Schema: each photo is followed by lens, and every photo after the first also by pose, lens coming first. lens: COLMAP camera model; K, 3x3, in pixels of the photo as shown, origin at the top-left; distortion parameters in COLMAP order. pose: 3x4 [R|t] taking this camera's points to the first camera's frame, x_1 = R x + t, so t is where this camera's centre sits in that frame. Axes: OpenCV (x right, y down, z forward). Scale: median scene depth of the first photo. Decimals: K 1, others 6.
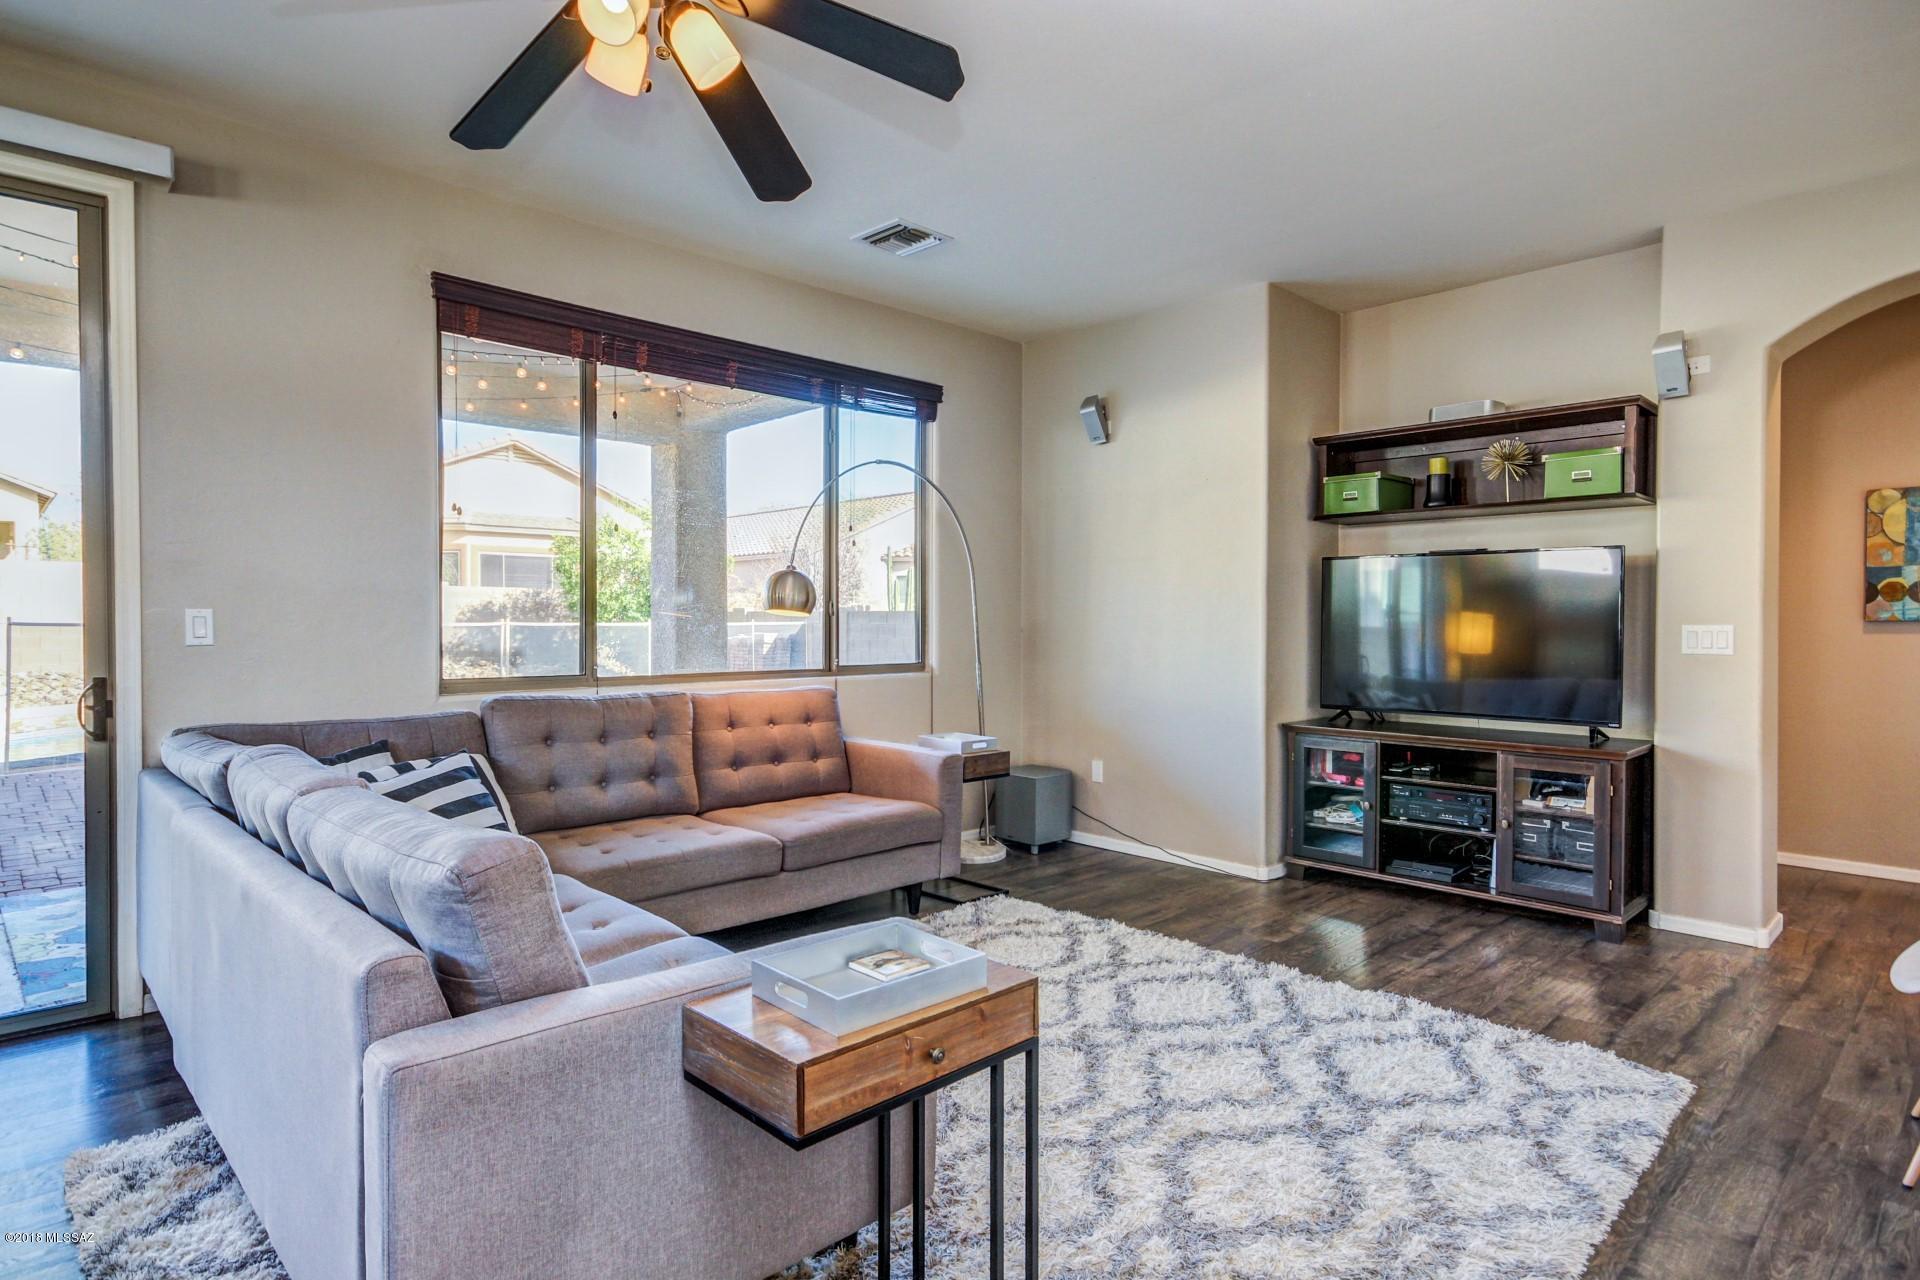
lens RADIAL K [[1016.7, 0, 959.6], [0, 1016.7, 636.7], [0, 0, 1]] dist [-0.000132, -0.001615]
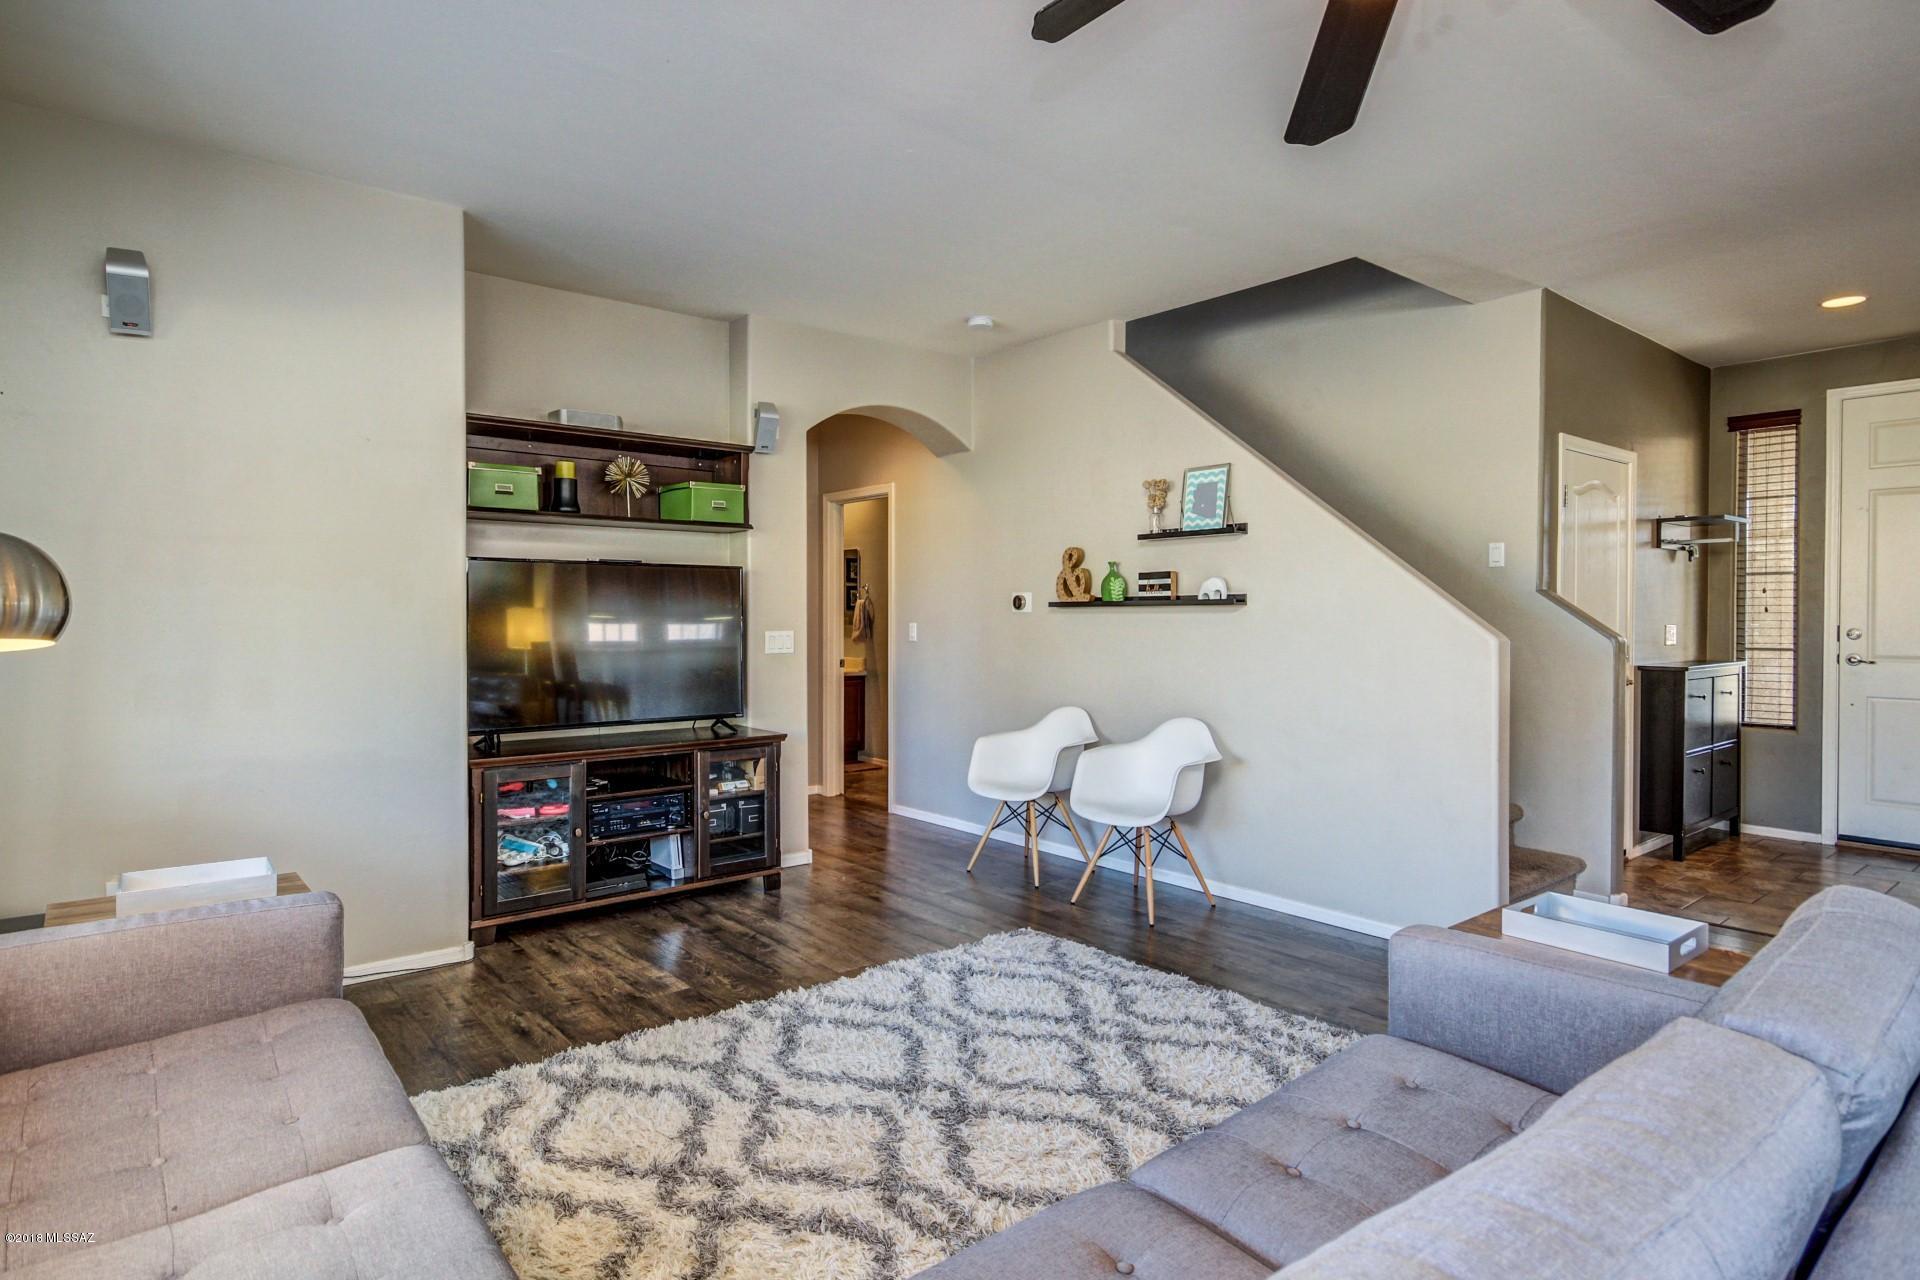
lens RADIAL K [[1016.7, 0, 953.0], [0, 1016.7, 626.5], [0, 0, 1]] dist [-0.000132, -0.001615]
pose [[0.084456, -0.012647, 0.996347, -0.542739], [0.016830, 0.999795, 0.011264, -0.027853], [-0.996285, 0.015817, 0.084651, 0.648836]]
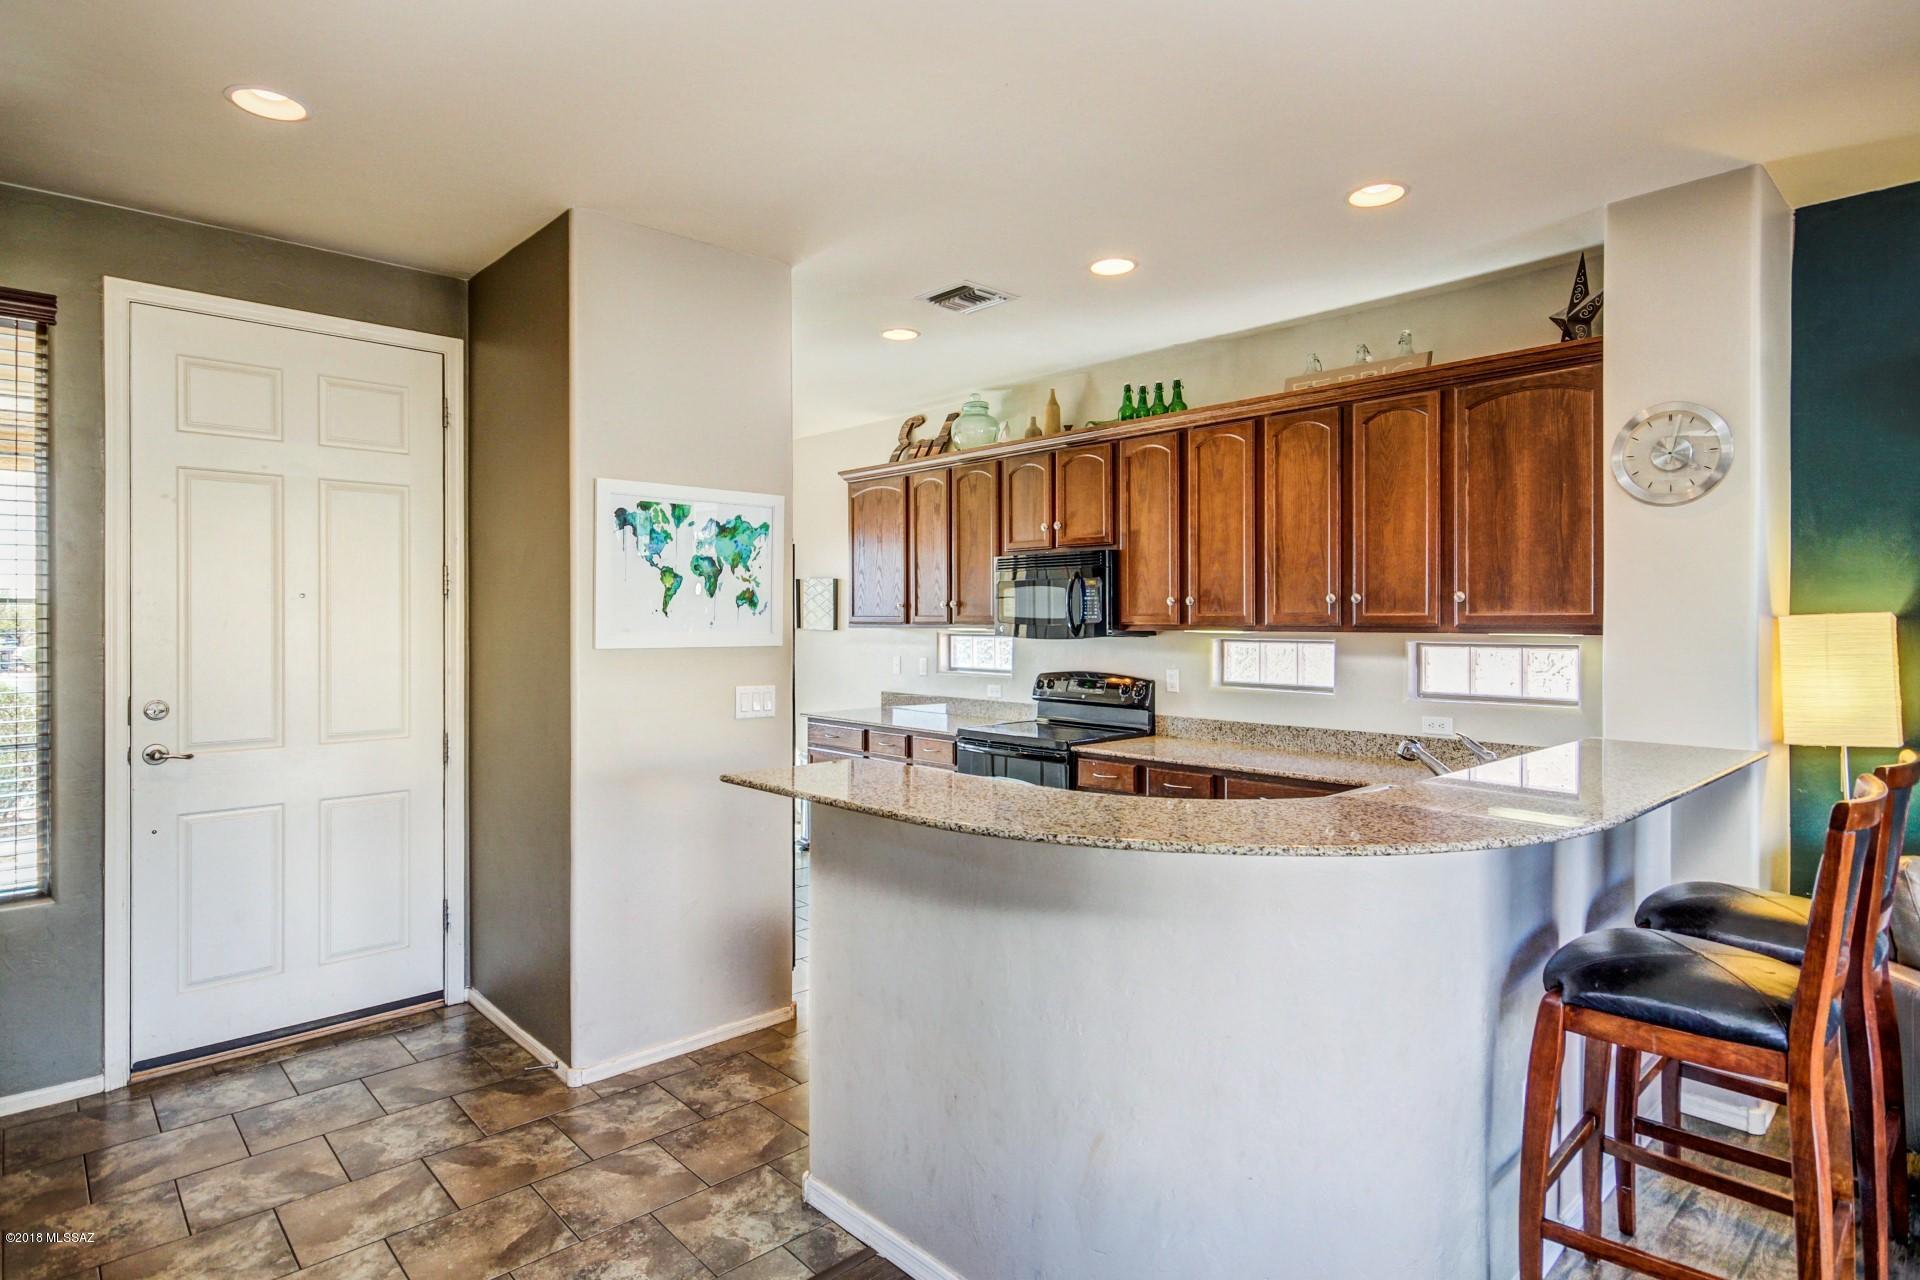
lens RADIAL K [[1016.7, 0, 969.5], [0, 1016.7, 625.9], [0, 0, 1]] dist [-0.000132, -0.001615]
pose [[-0.999921, 0.003593, 0.012051, -0.285768], [0.003842, 0.999777, 0.020769, -0.038657], [-0.011974, 0.020813, -0.999712, 0.552553]]
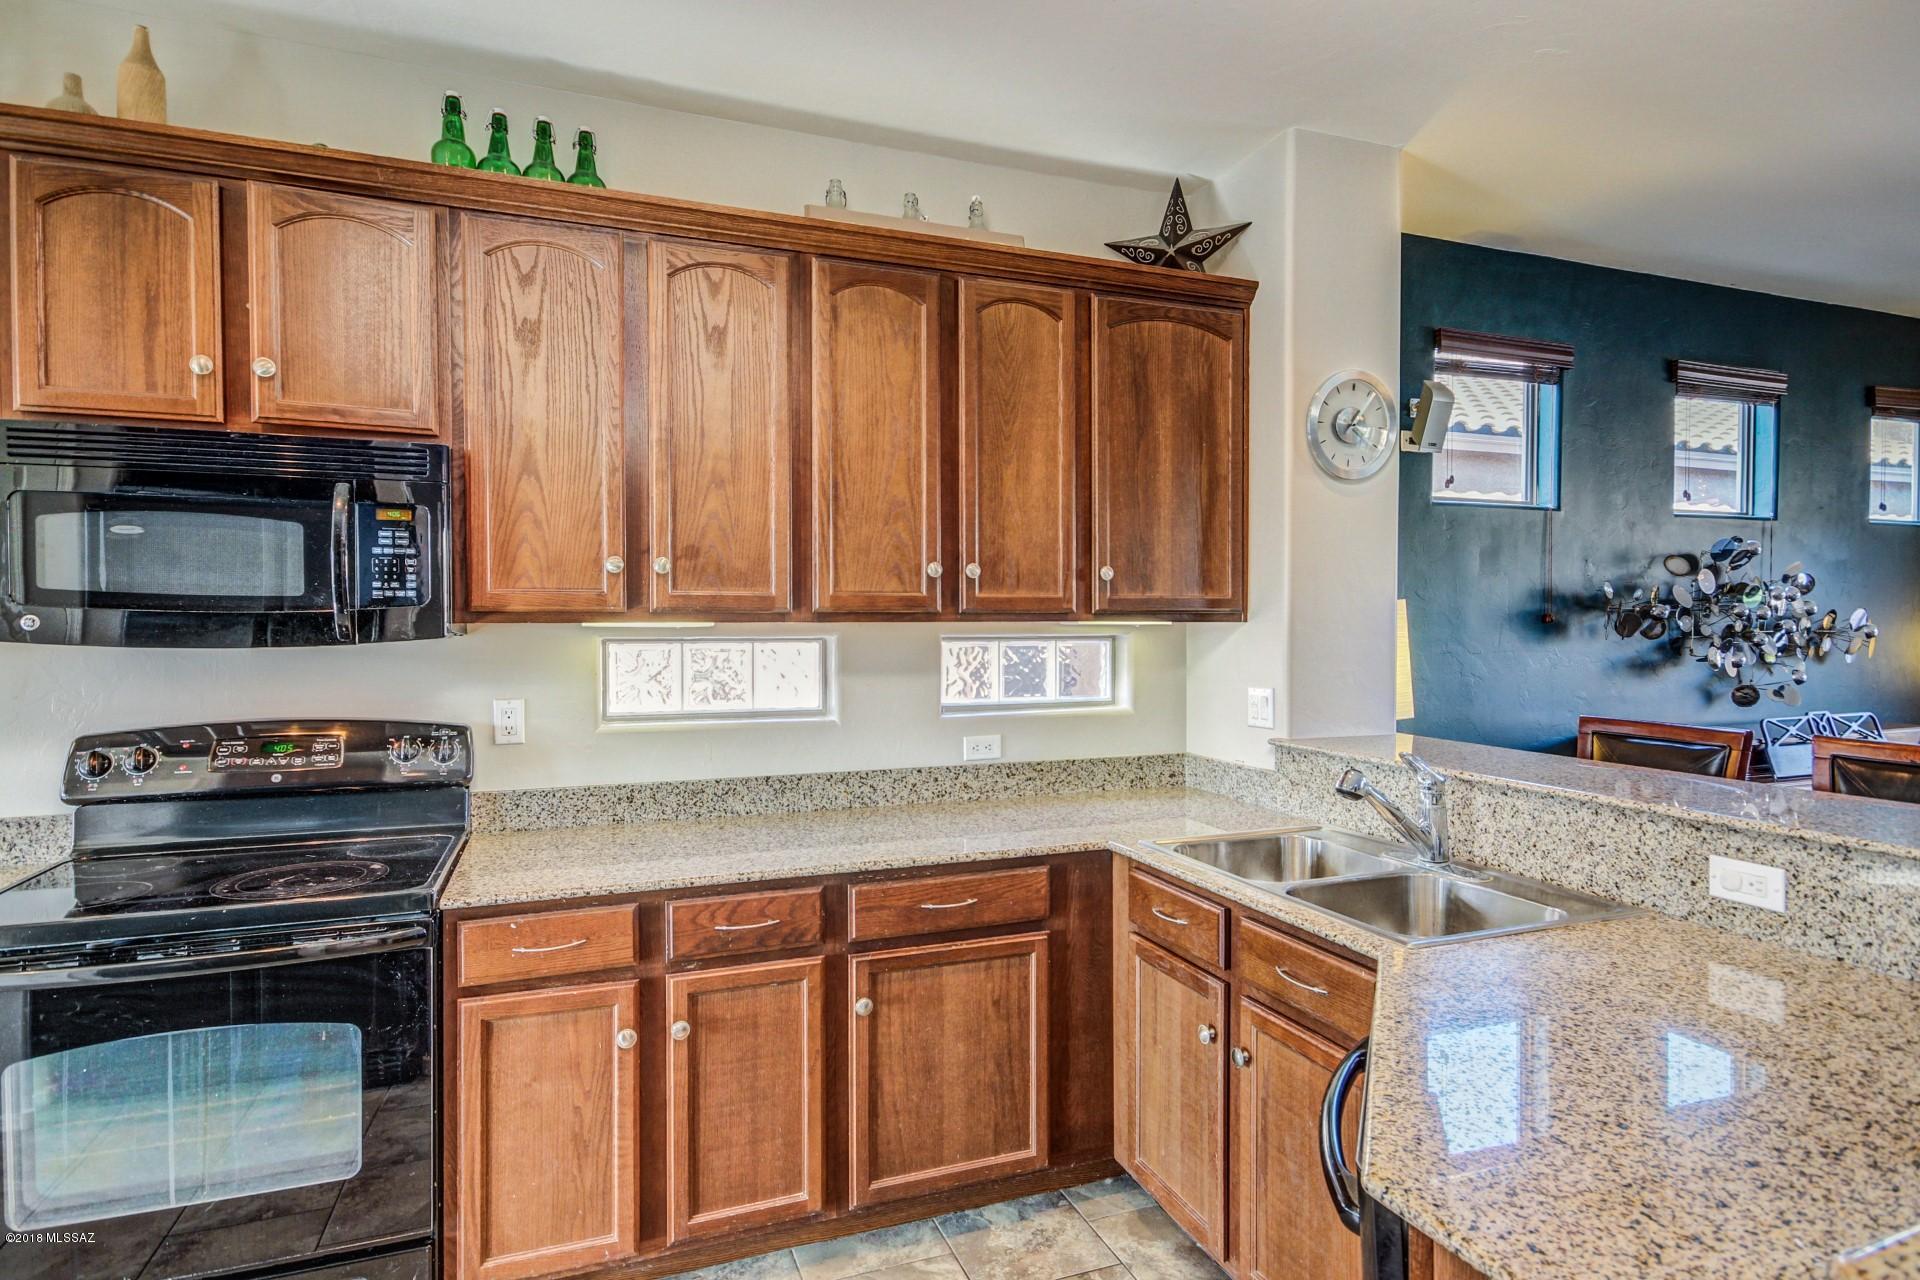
lens RADIAL K [[1016.7, 0, 971.0], [0, 1016.7, 636.0], [0, 0, 1]] dist [-0.000132, -0.001615]
pose [[-0.388571, 0.017289, -0.921257, -0.210714], [-0.011184, 0.999662, 0.023478, -0.031857], [0.921351, 0.019426, -0.388246, 0.326189]]
